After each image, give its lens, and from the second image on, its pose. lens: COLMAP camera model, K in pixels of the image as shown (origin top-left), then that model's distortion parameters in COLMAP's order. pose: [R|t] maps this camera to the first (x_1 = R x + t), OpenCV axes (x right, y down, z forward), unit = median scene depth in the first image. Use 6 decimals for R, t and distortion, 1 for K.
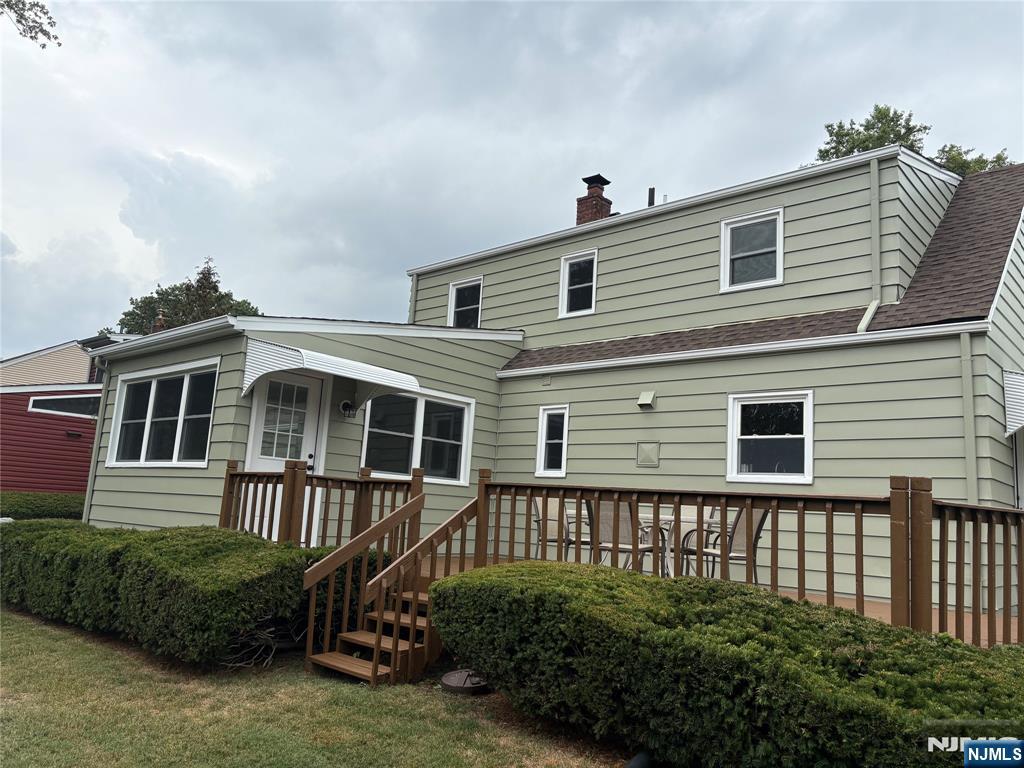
lens RADIAL K [[778.3, 0, 508.4], [0, 778.3, 386.3], [0, 0, 1]] dist [0.053851, -0.052349]
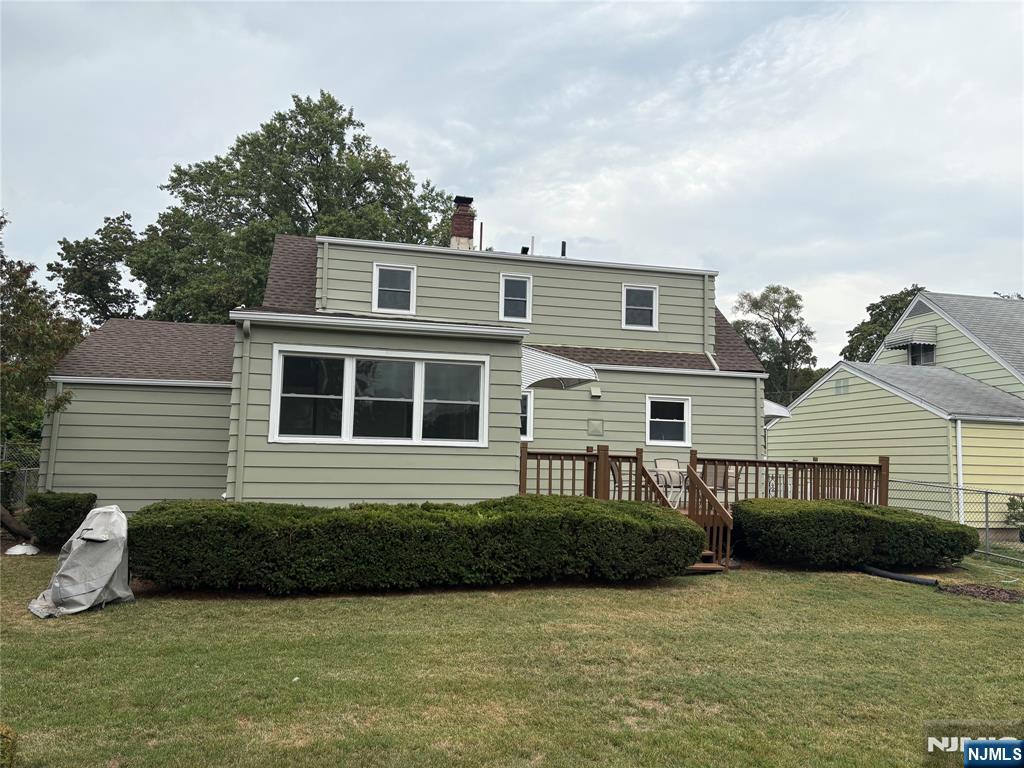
lens RADIAL K [[778.3, 0, 505.0], [0, 778.3, 384.3], [0, 0, 1]] dist [0.053851, -0.052349]
pose [[0.568539, 0.033298, 0.821982, -1.315729], [-0.119717, 0.991893, 0.042623, -0.048328], [-0.813899, -0.122638, 0.567916, 0.285953]]
